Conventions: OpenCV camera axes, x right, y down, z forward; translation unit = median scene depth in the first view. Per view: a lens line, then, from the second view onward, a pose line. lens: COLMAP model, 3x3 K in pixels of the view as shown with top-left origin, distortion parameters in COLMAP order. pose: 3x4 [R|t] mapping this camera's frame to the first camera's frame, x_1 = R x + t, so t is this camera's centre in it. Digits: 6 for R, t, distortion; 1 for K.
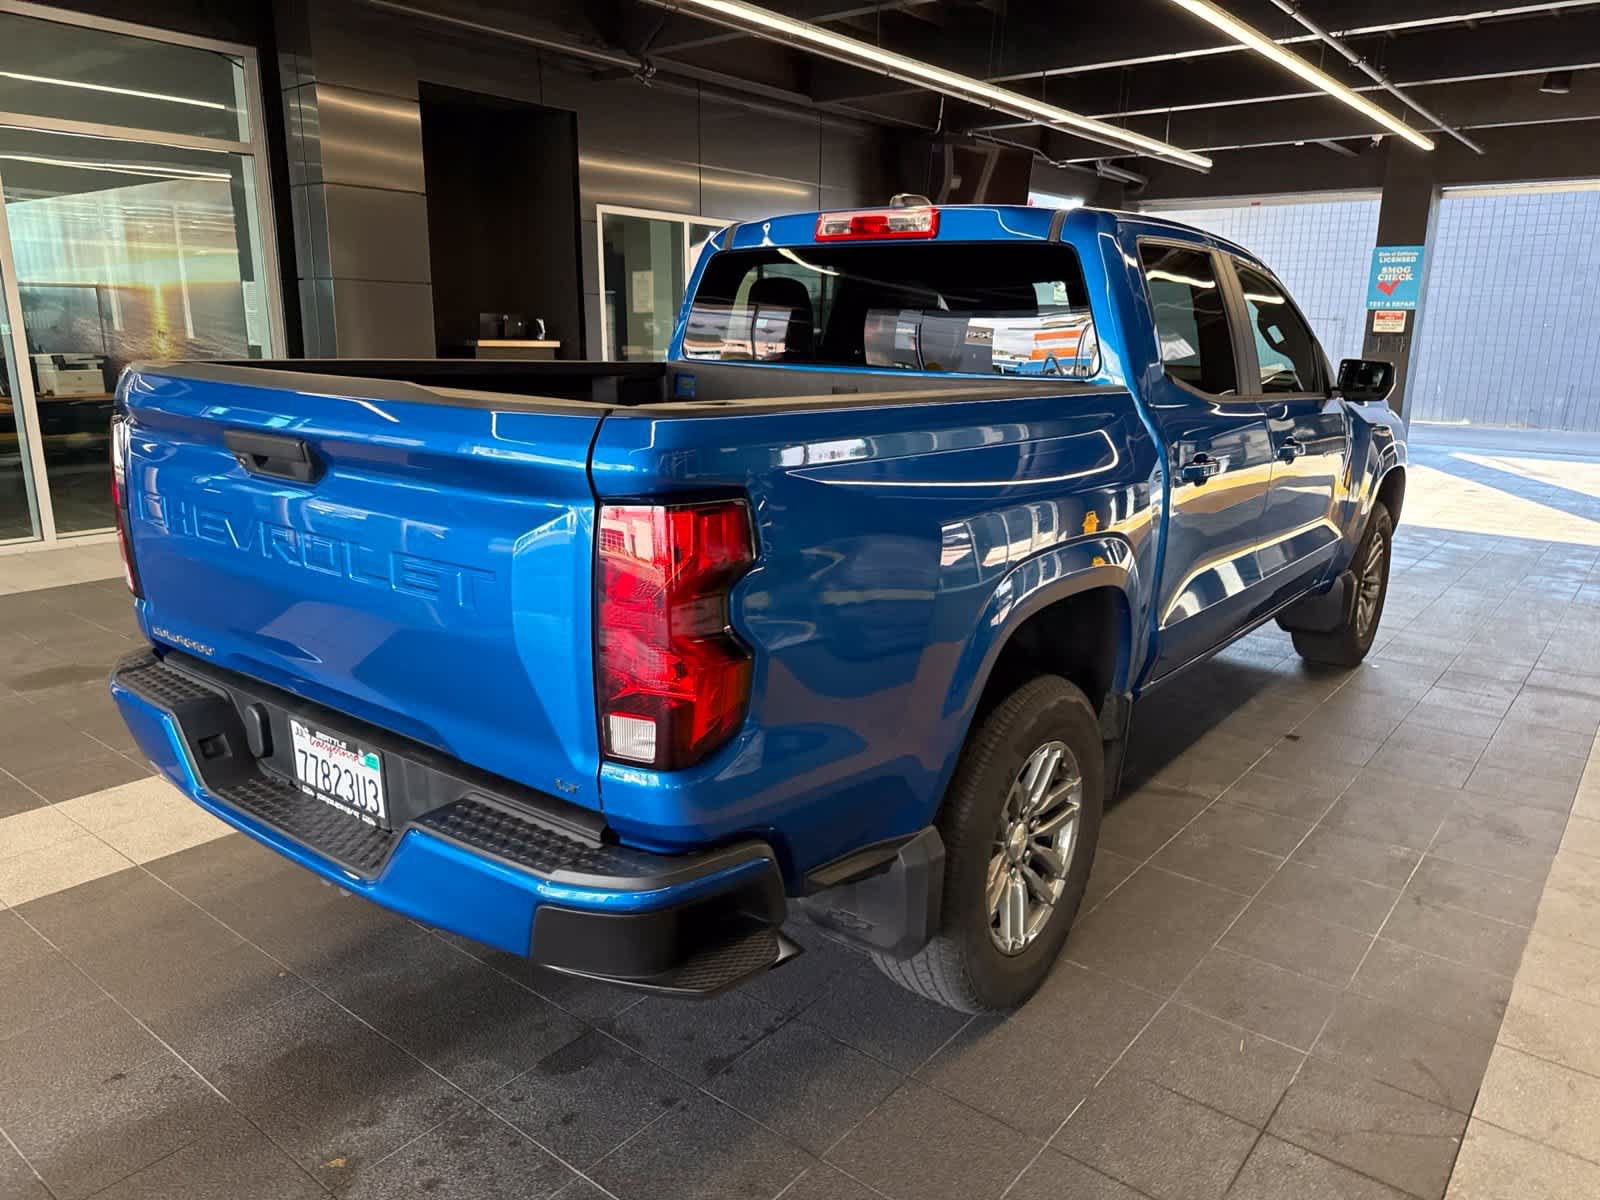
lens RADIAL K [[1133.5, 0, 800.0], [0, 1133.5, 600.0], [0, 0, 1]] dist [0.030957, -0.039330]
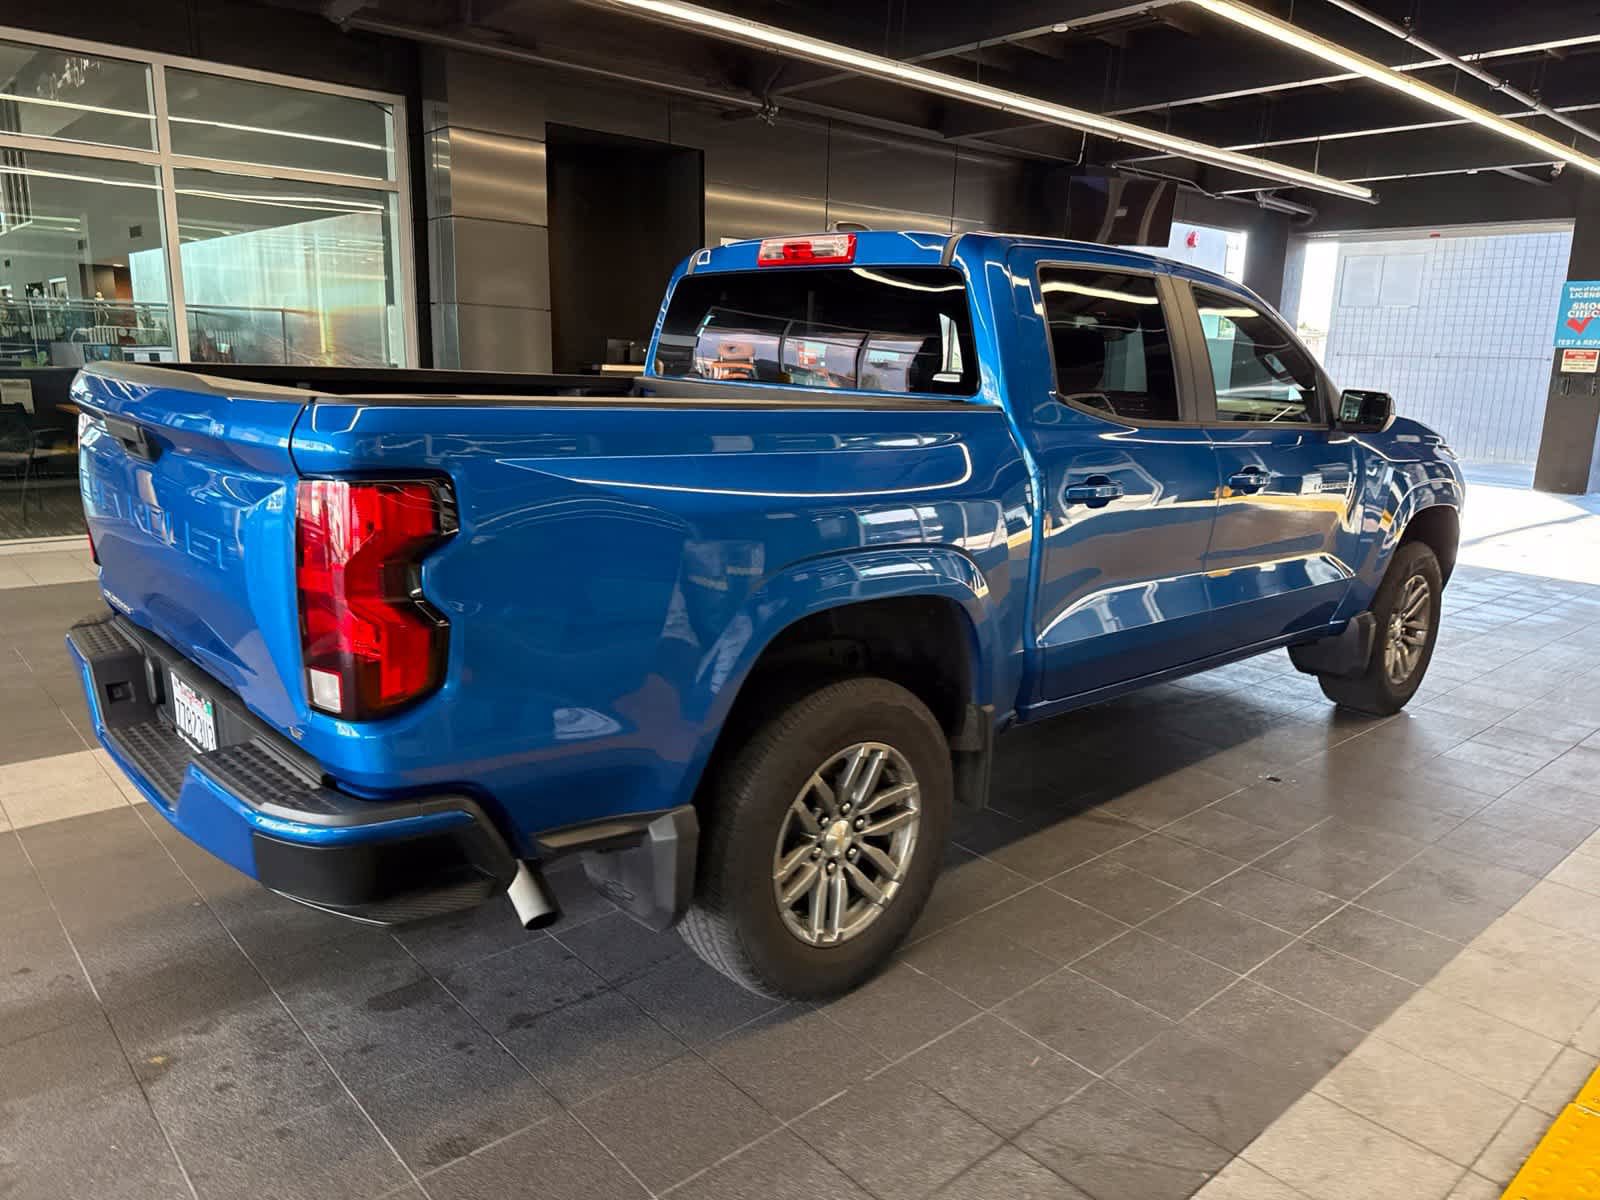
lens RADIAL K [[1121.2, 0, 799.6], [0, 1121.2, 591.9], [0, 0, 1]] dist [0.056986, -0.065417]
pose [[0.985250, 0.049358, -0.163849, 0.213393], [-0.054699, 0.998103, -0.028247, 0.013455], [0.162144, 0.036793, 0.986081, -0.016395]]
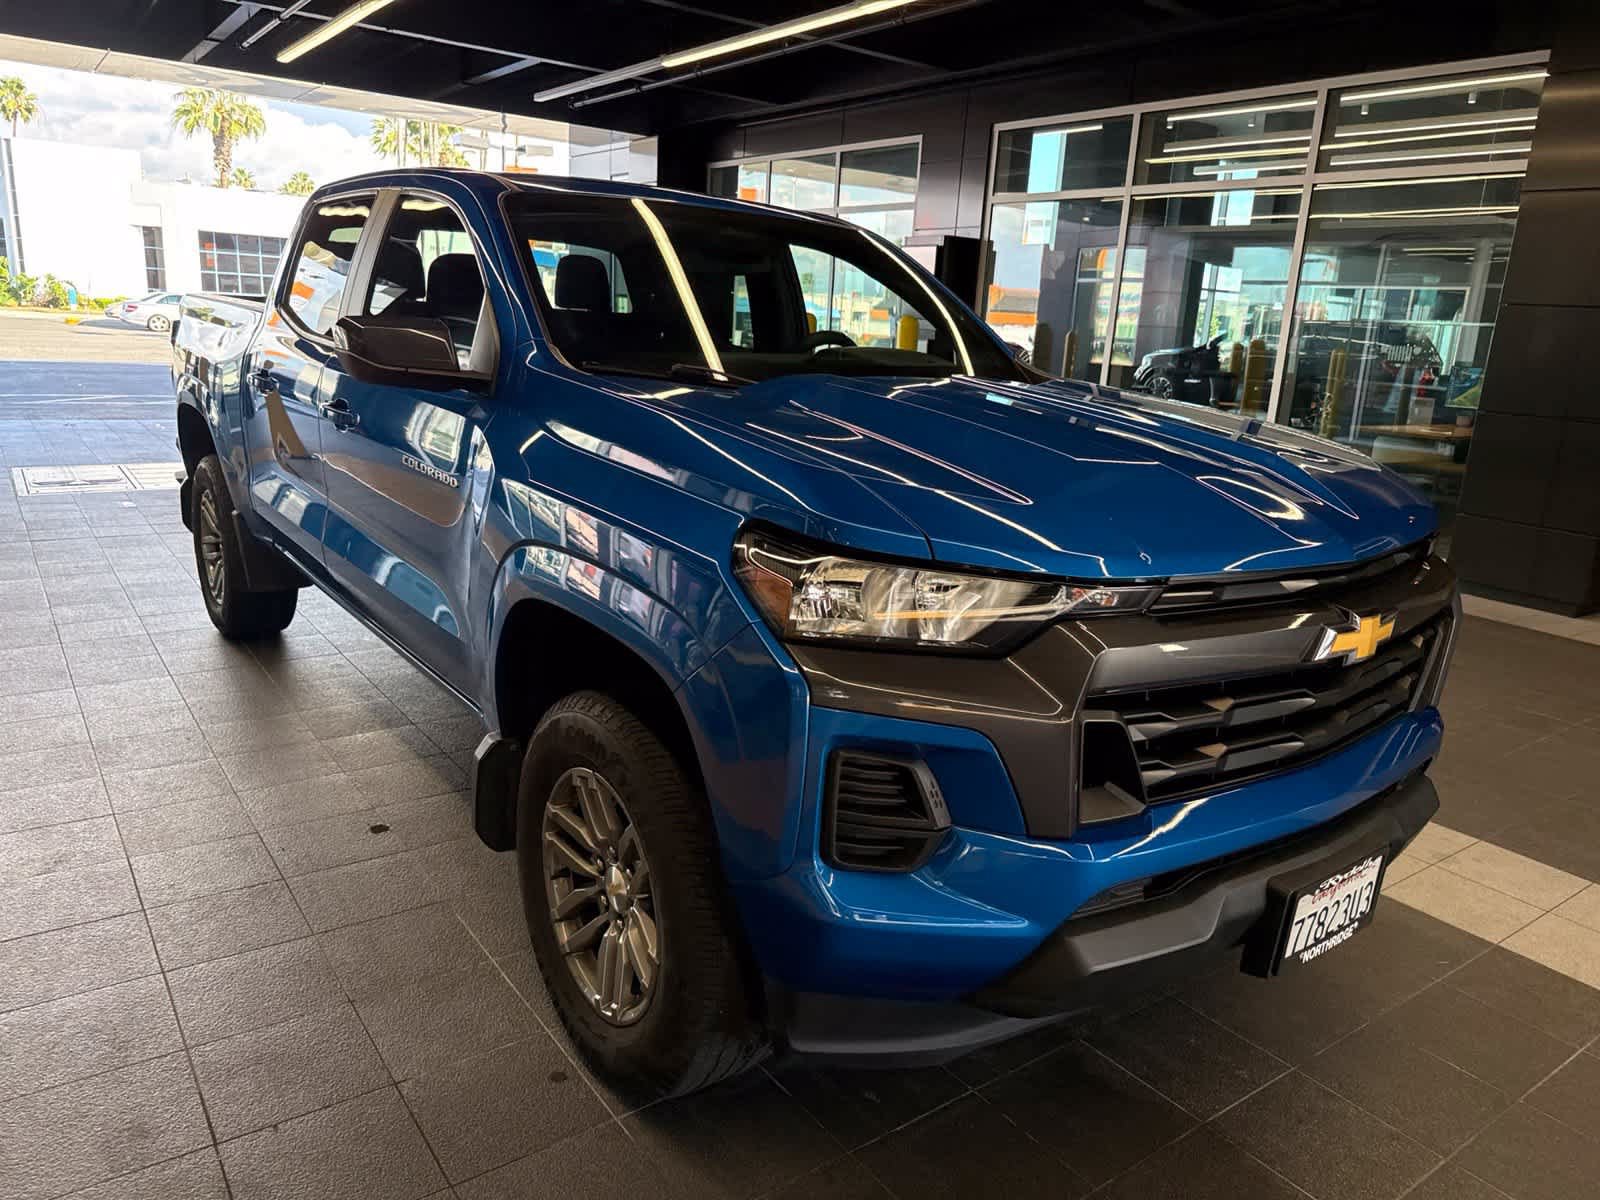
lens RADIAL K [[1133.5, 0, 800.0], [0, 1133.5, 600.0], [0, 0, 1]] dist [0.030957, -0.039330]
pose [[-0.267373, 0.204408, -0.941663, 1.168455], [-0.287982, 0.915627, 0.280525, -0.341351], [0.919553, 0.346187, -0.185948, 1.531233]]
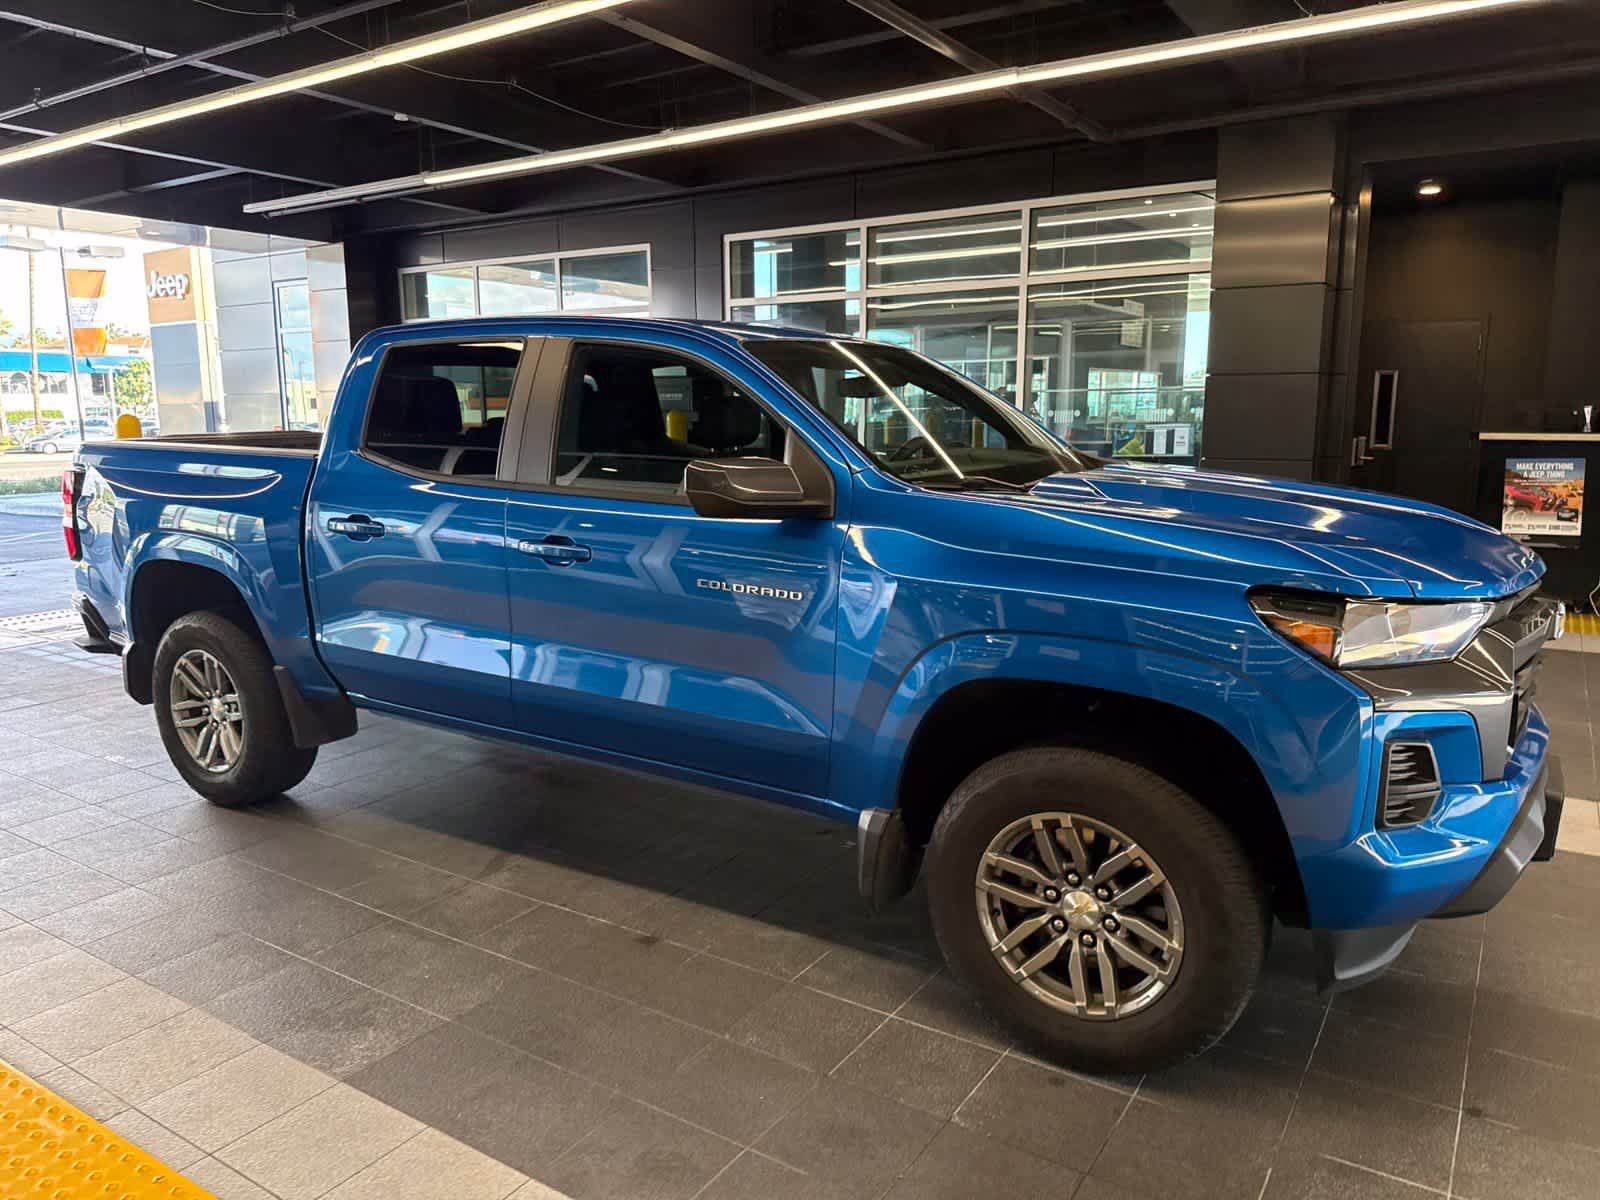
lens RADIAL K [[1127.1, 0, 802.8], [0, 1127.1, 587.0], [0, 0, 1]] dist [0.047932, -0.059000]
pose [[0.092437, 0.139805, -0.985855, 1.320772], [-0.231569, 0.965965, 0.115271, -0.249602], [0.968417, 0.217638, 0.121665, 1.096730]]
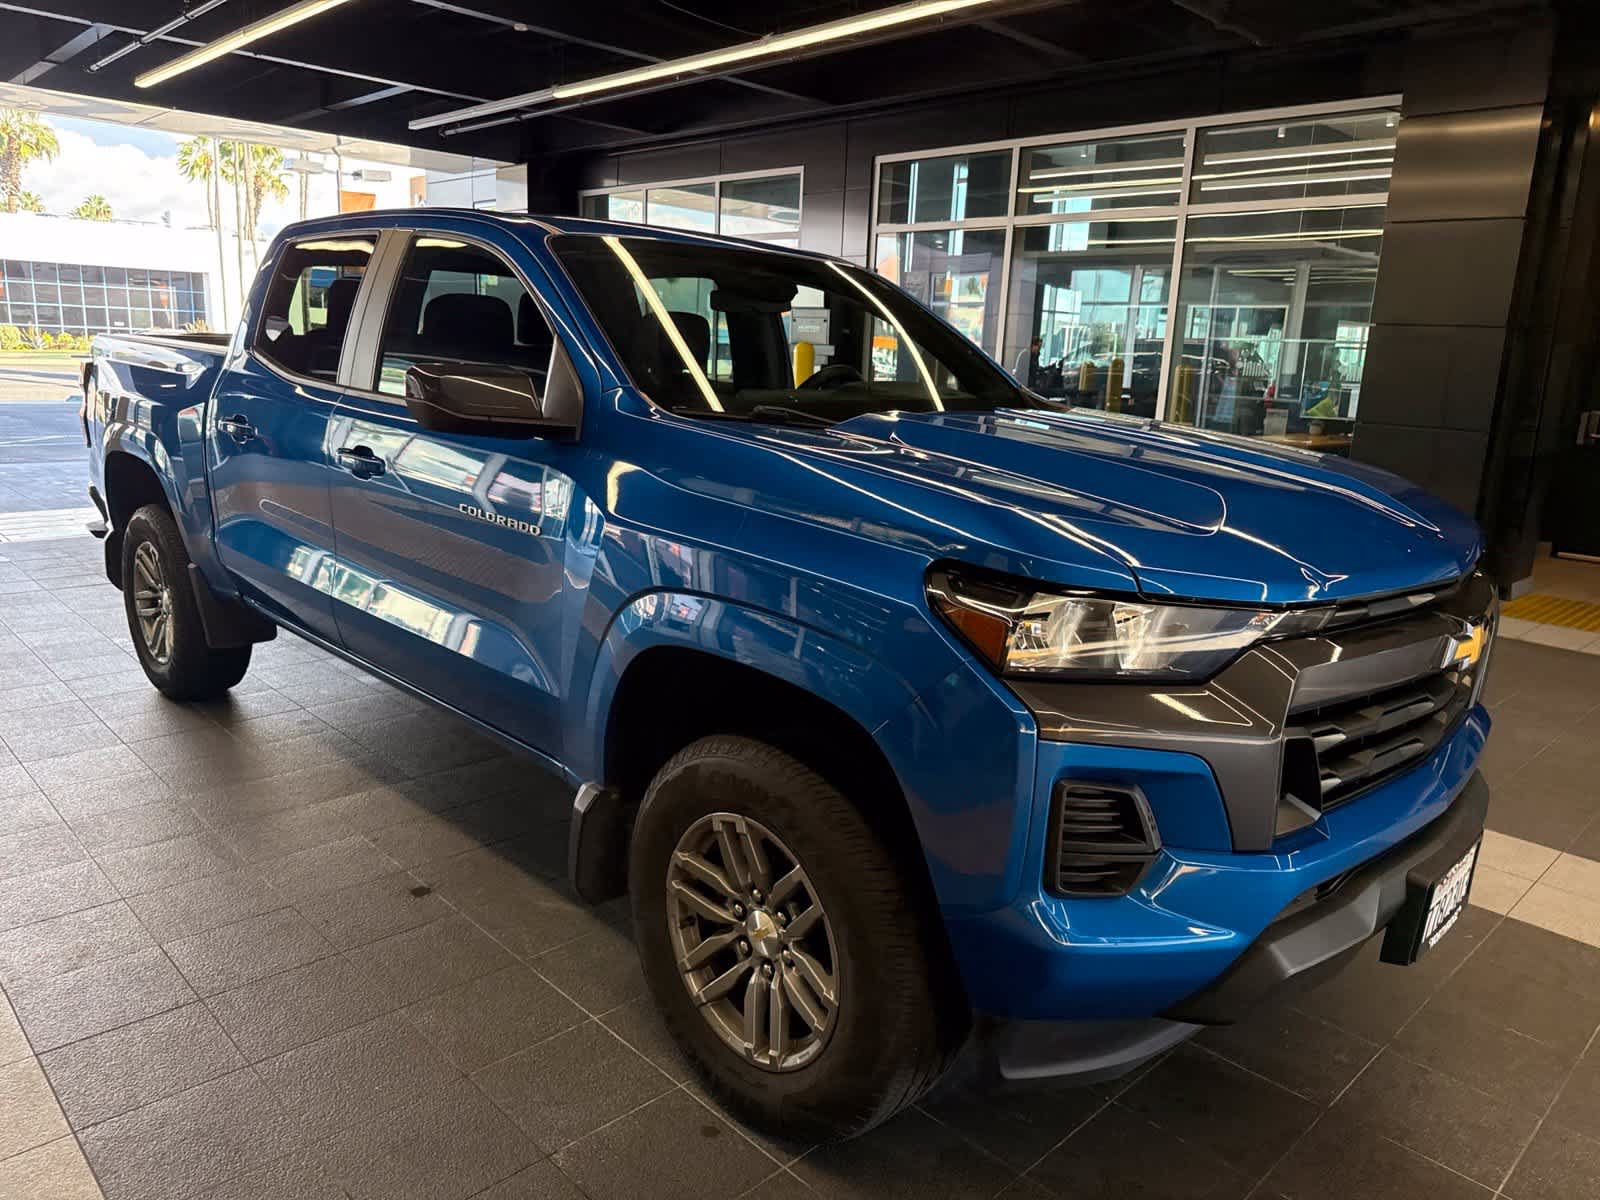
lens RADIAL K [[1127.1, 0, 802.8], [0, 1127.1, 587.0], [0, 0, 1]] dist [0.047932, -0.059000]
pose [[-0.127996, 0.186557, -0.974071, 1.202186], [-0.278419, 0.935895, 0.215830, -0.311452], [0.951893, 0.298825, -0.067849, 1.394755]]
